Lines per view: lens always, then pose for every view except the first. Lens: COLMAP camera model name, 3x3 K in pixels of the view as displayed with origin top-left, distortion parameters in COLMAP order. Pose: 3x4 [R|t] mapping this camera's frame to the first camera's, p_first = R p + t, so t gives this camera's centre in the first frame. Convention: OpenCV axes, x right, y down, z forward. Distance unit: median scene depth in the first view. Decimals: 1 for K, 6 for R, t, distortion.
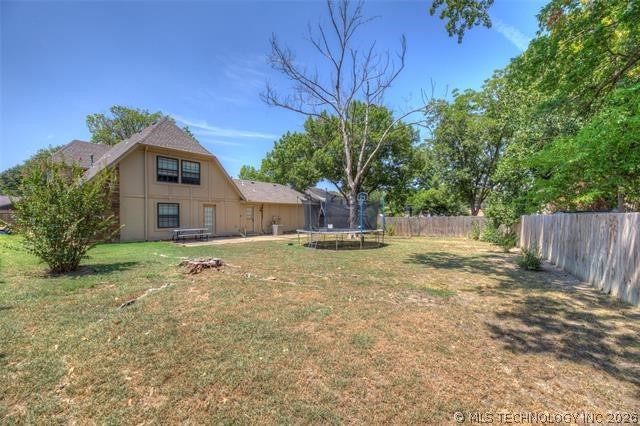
lens RADIAL K [[252.0, 0, 317.3], [0, 252.0, 216.6], [0, 0, 1]] dist [0.014781, 0.000051]
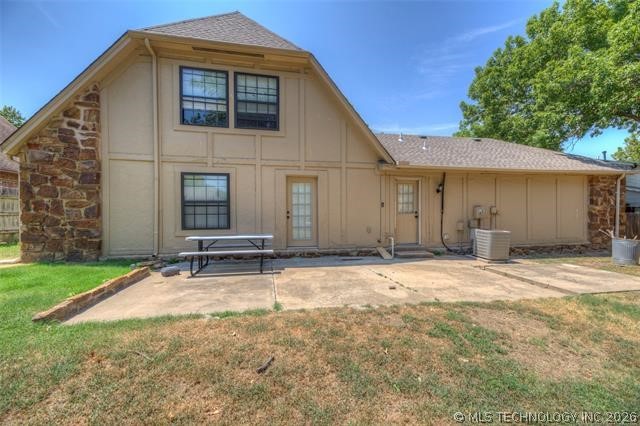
lens RADIAL K [[252.0, 0, 317.3], [0, 252.0, 216.6], [0, 0, 1]] dist [0.014781, 0.000051]
pose [[0.759347, 0.002138, -0.650682, -0.147125], [-0.004130, 0.999990, -0.001535, 0.020799], [0.650672, 0.003853, 0.759349, 0.757816]]
